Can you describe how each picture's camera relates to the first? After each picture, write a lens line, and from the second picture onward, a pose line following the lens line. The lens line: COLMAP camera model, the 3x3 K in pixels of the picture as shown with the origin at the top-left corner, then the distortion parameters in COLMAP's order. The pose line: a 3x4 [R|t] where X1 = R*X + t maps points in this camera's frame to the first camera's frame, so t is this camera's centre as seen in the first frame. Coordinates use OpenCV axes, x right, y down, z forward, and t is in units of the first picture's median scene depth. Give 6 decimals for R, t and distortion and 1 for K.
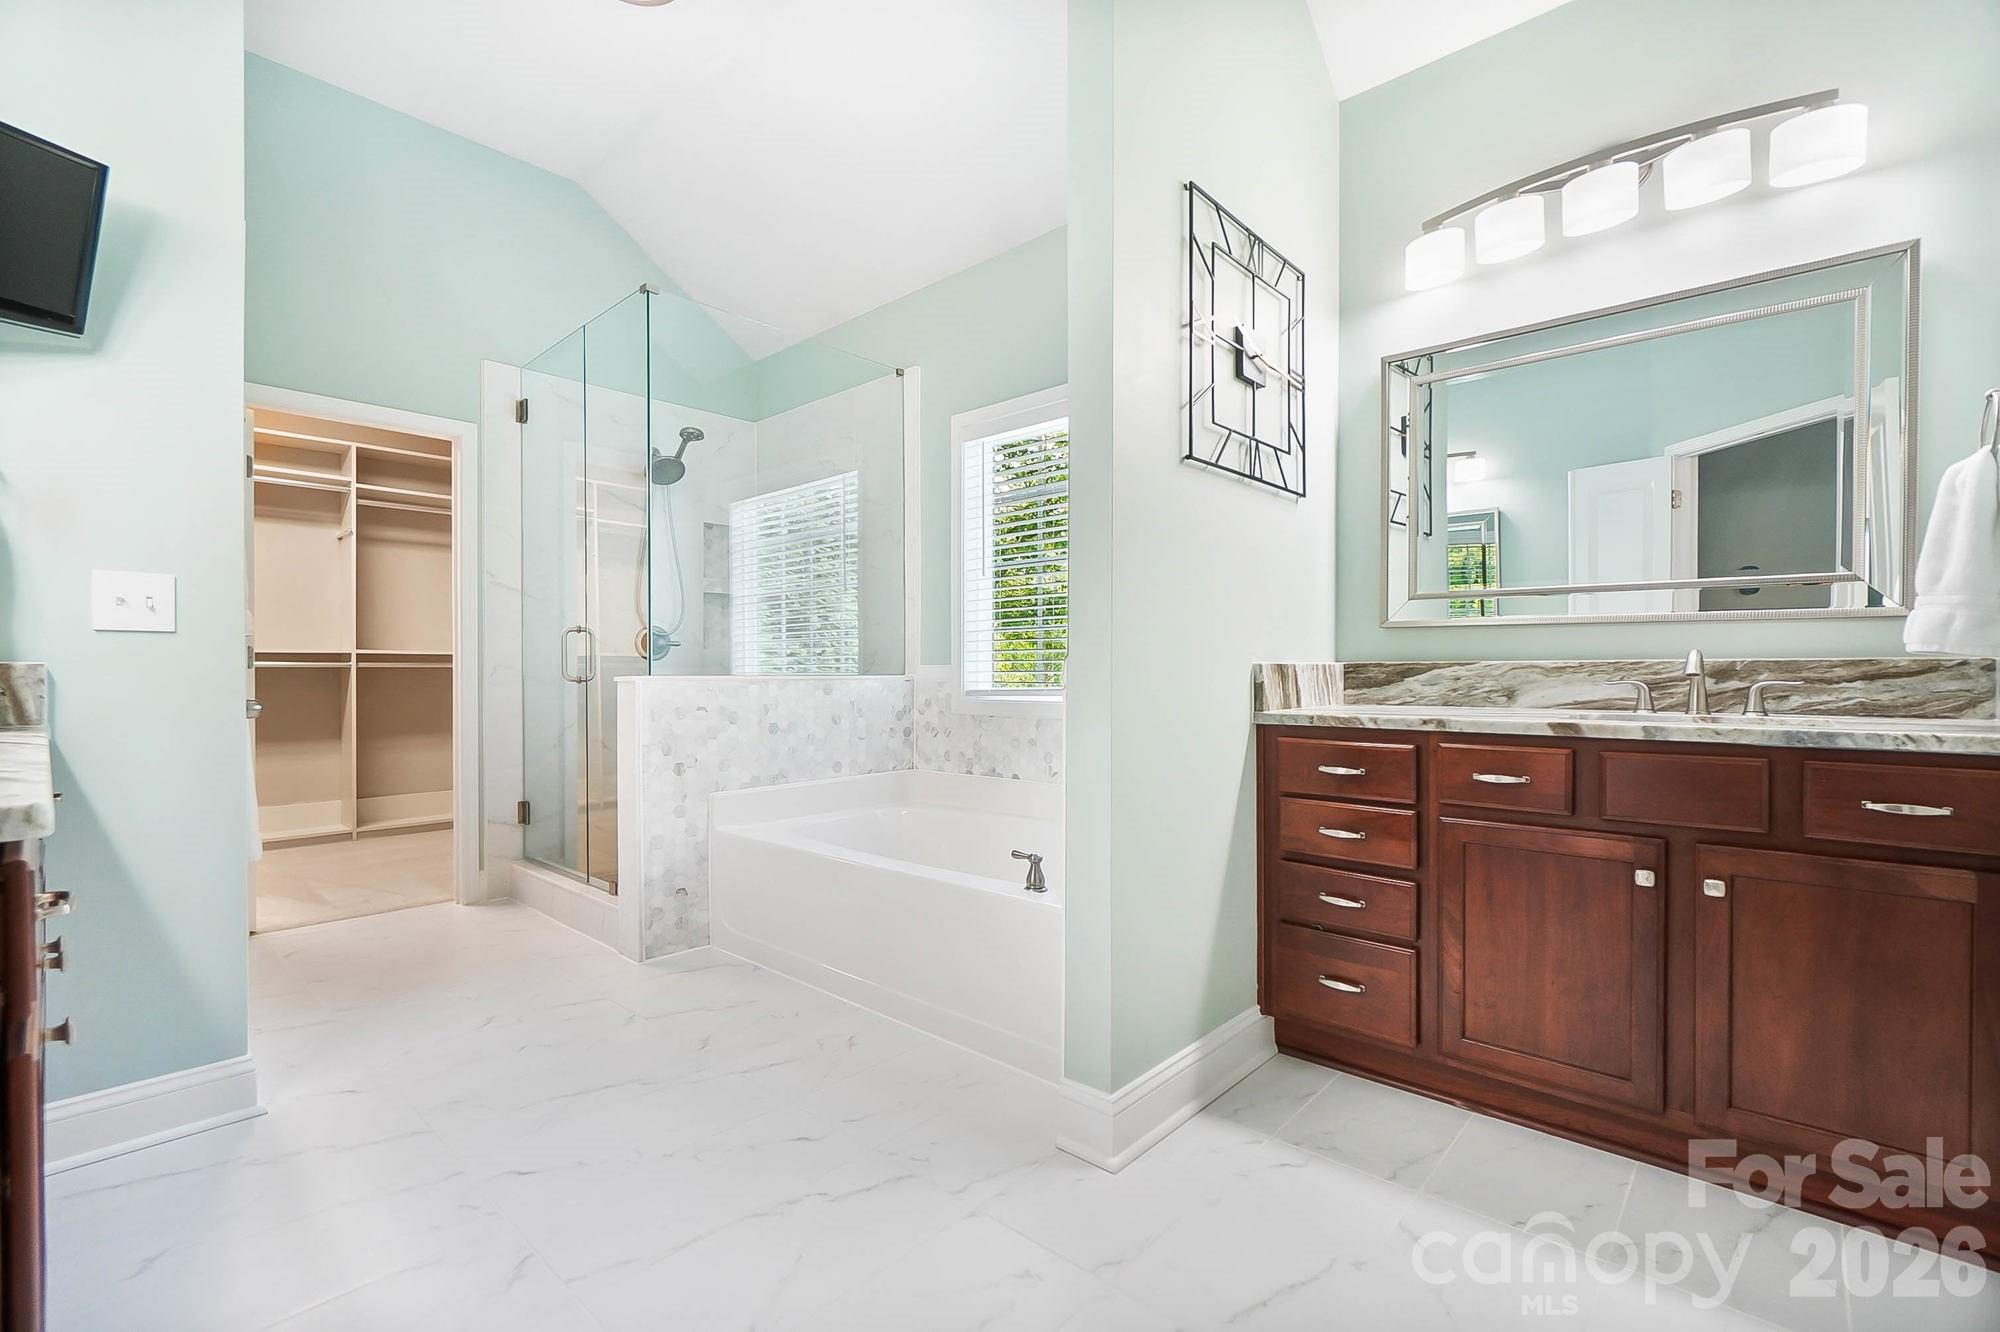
lens RADIAL K [[866.1, 0, 1008.5], [0, 866.1, 676.2], [0, 0, 1]] dist [-0.000417, -0.002151]
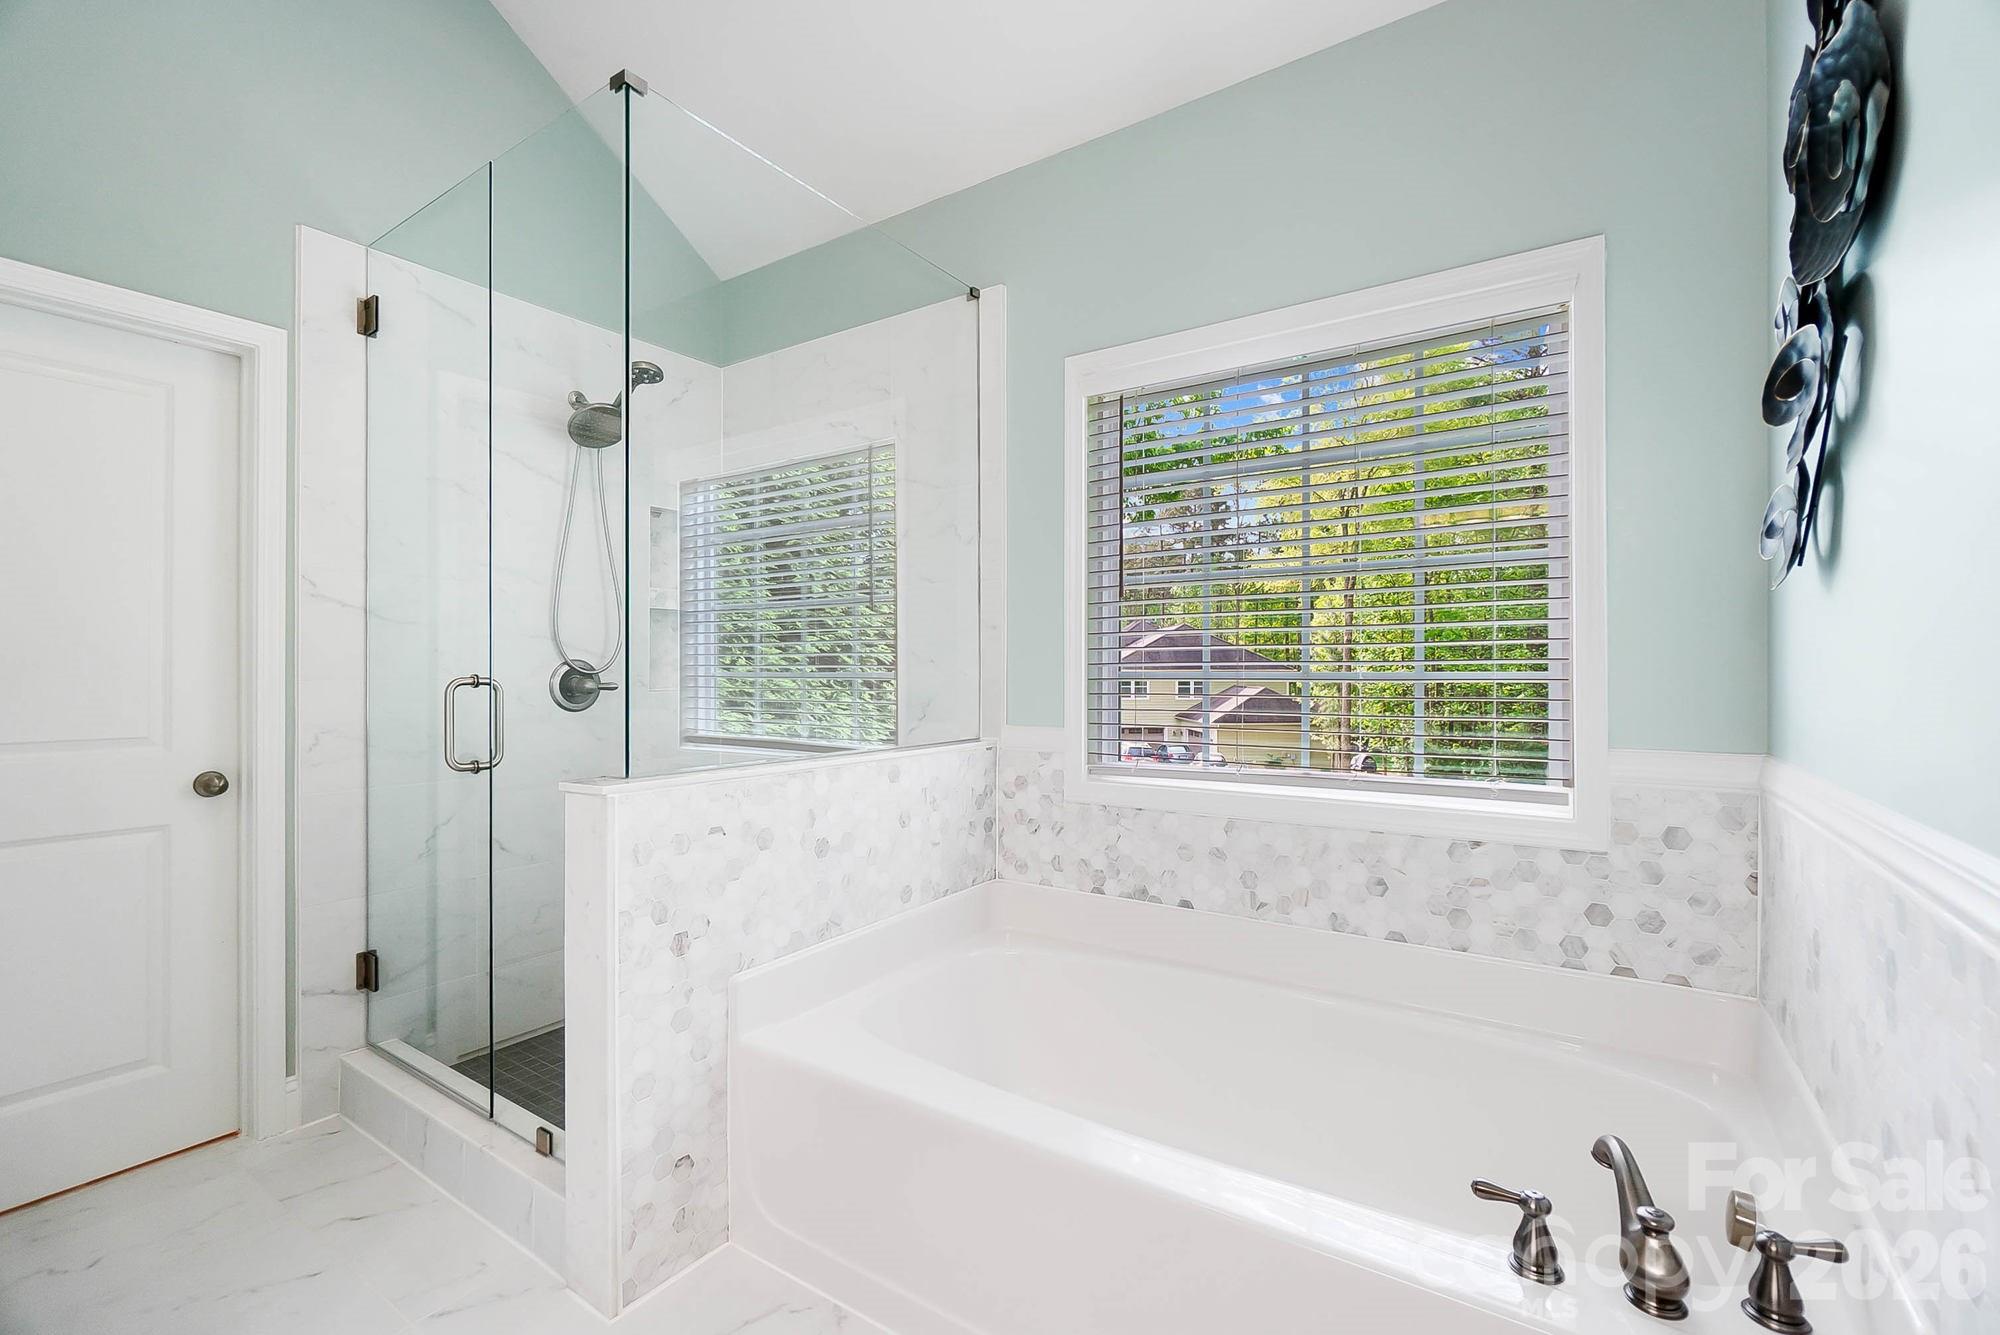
lens RADIAL K [[866.1, 0, 999.0], [0, 866.1, 664.9], [0, 0, 1]] dist [-0.000417, -0.002151]
pose [[0.990335, 0.001056, 0.138692, -0.212296], [0.000031, 0.999969, -0.007829, -0.057305], [-0.138696, 0.007758, 0.990305, 0.347303]]
